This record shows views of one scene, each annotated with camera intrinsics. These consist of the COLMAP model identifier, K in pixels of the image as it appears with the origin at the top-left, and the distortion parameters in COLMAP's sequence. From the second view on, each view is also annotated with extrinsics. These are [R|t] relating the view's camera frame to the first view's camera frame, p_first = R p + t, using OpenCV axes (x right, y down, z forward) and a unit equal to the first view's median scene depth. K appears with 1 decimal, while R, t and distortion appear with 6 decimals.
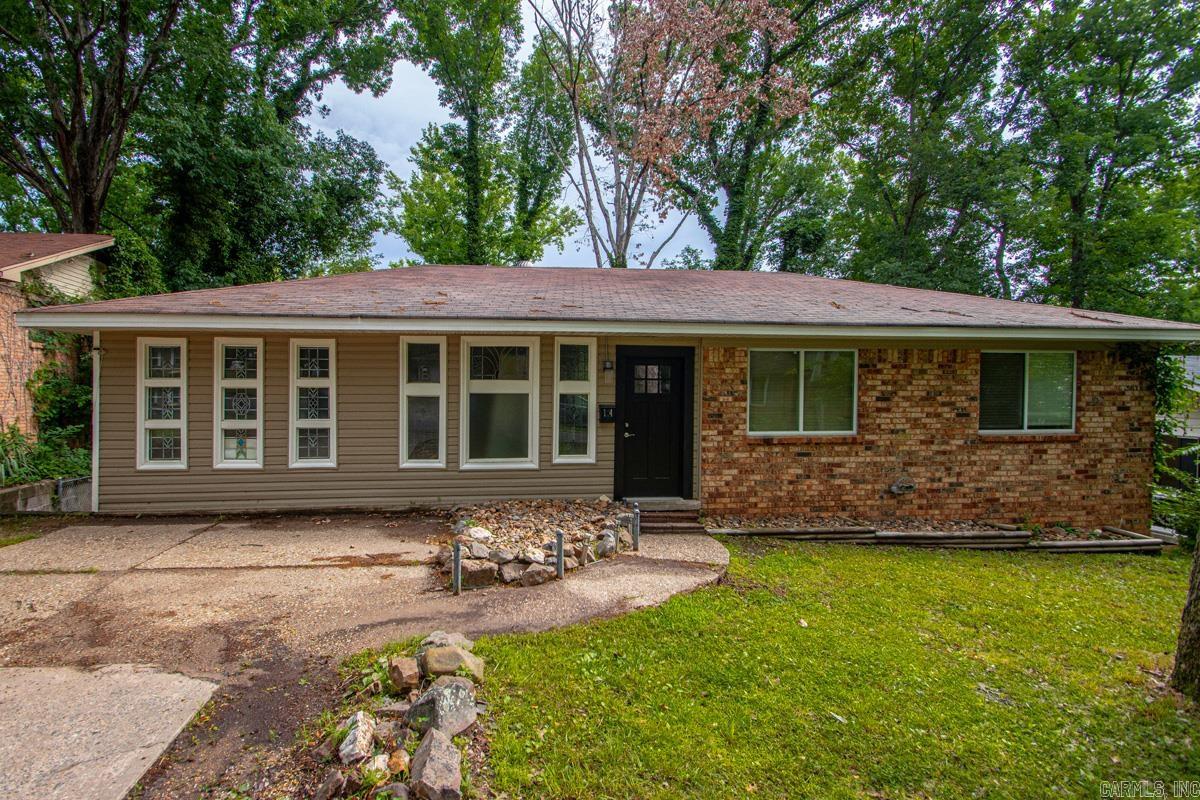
lens RADIAL K [[581.7, 0, 560.4], [0, 581.7, 427.1], [0, 0, 1]] dist [0.021615, -0.019497]
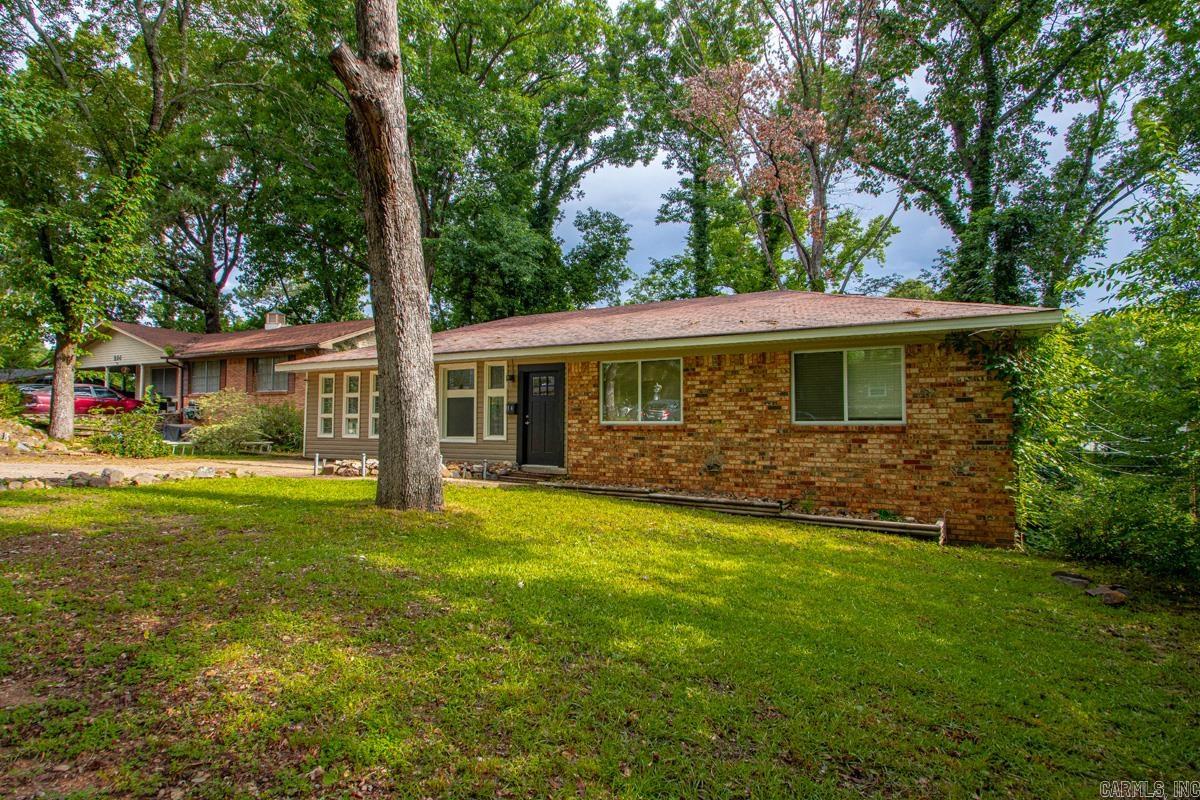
lens RADIAL K [[672.6, 0, 666.3], [0, 672.6, 440.7], [0, 0, 1]] dist [-0.002517, -0.000361]
pose [[0.834212, 0.007067, -0.551398, 1.249572], [-0.030415, 0.998985, -0.033212, 0.096296], [0.550604, 0.044477, 0.833581, -0.234526]]
